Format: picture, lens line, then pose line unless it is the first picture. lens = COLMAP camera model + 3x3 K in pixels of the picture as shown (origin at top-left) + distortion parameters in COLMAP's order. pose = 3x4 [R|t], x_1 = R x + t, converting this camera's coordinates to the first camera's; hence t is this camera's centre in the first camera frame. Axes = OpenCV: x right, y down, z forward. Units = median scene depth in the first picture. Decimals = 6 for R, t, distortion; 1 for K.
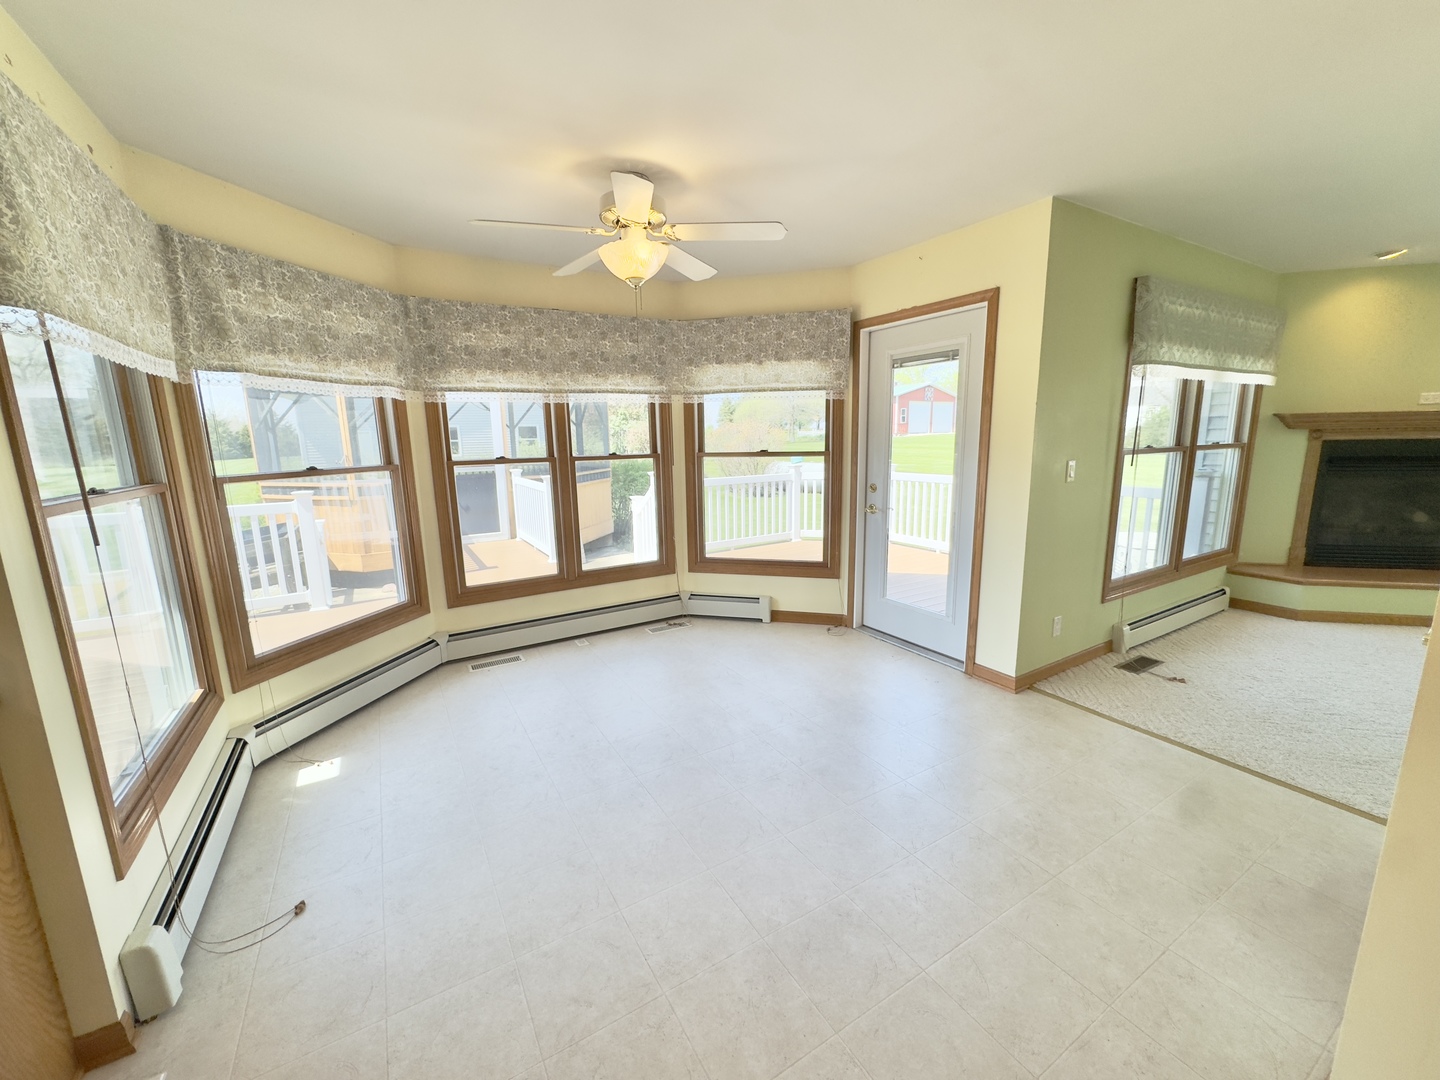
lens RADIAL K [[572.0, 0, 720.0], [0, 572.0, 540.0], [0, 0, 1]] dist [-0.000846, 0.000145]
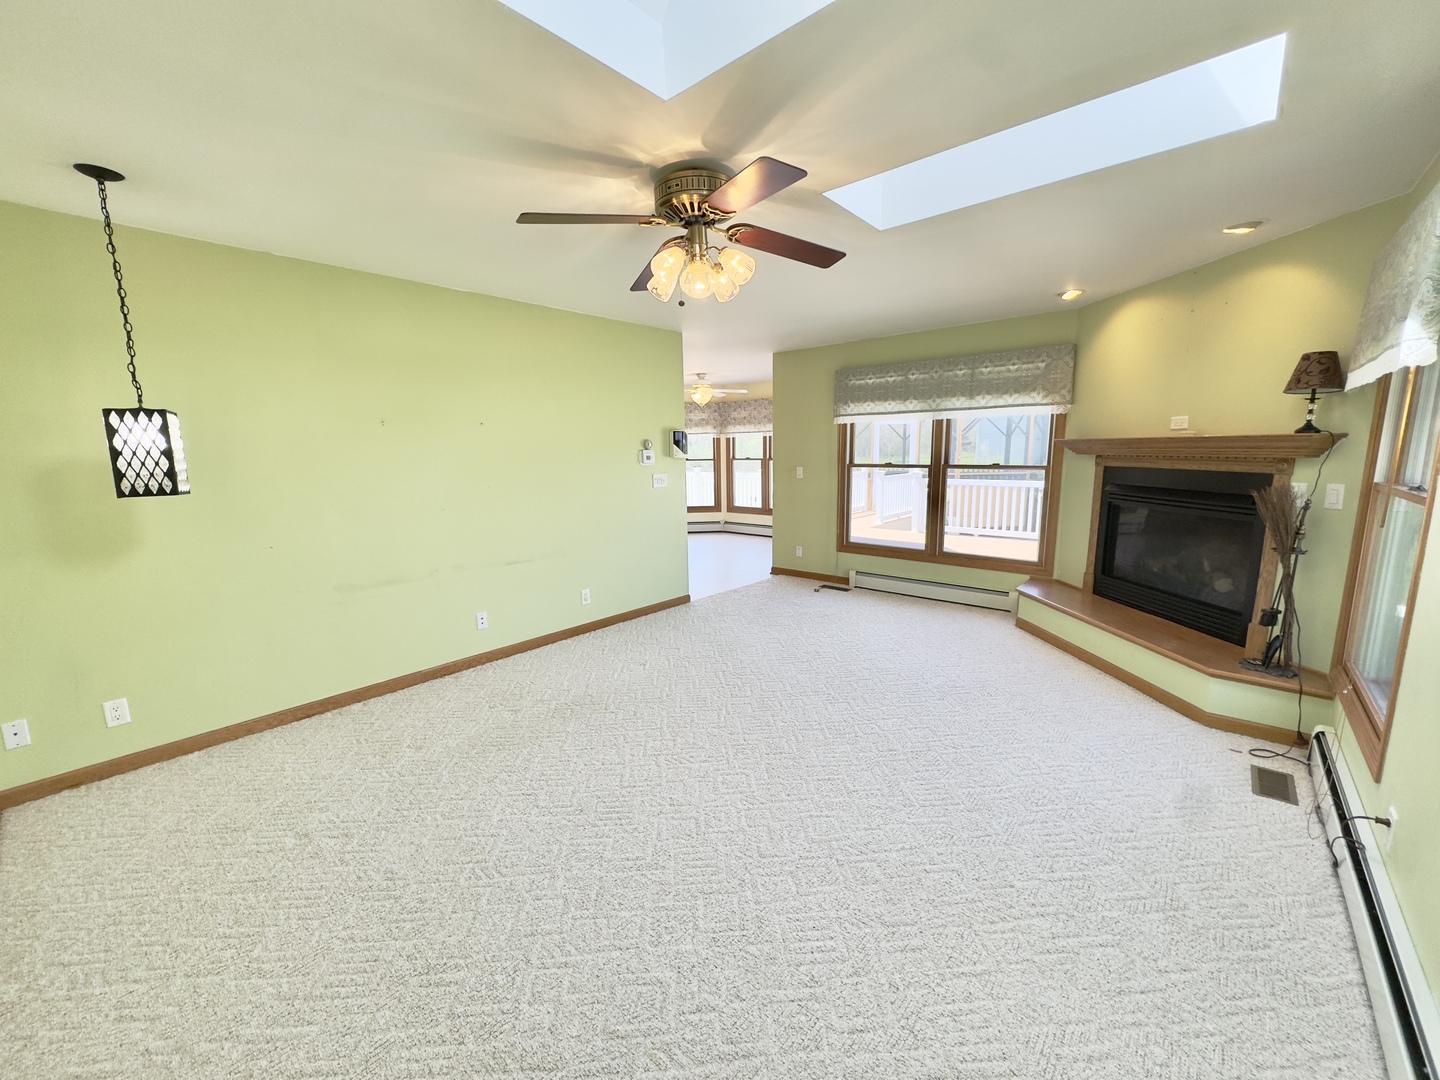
lens RADIAL K [[572.0, 0, 720.0], [0, 572.0, 540.0], [0, 0, 1]] dist [-0.000846, 0.000145]
pose [[0.311139, 0.164817, -0.935964, 1.804572], [-0.165421, 0.979206, 0.117441, -0.056489], [0.935857, 0.118288, 0.331933, 0.067736]]
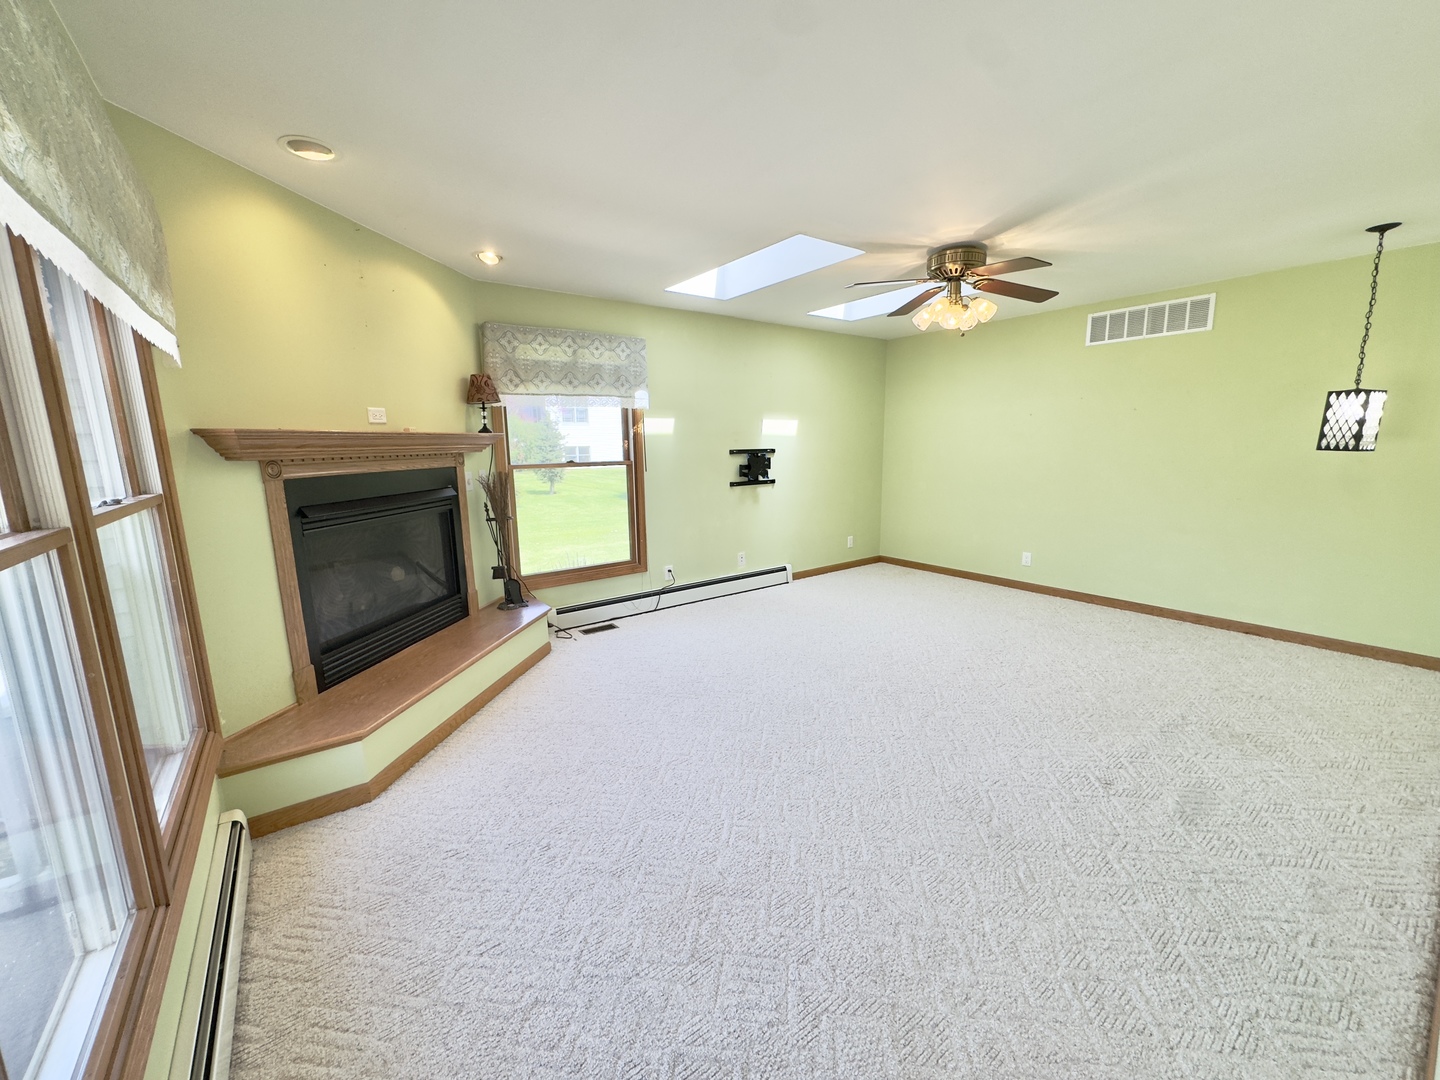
lens RADIAL K [[572.0, 0, 720.0], [0, 572.0, 540.0], [0, 0, 1]] dist [-0.000846, 0.000145]
pose [[-0.099453, -0.151383, 0.983459, 0.453645], [0.198857, 0.965397, 0.168712, -0.127271], [-0.974969, 0.212346, -0.065908, 0.635070]]
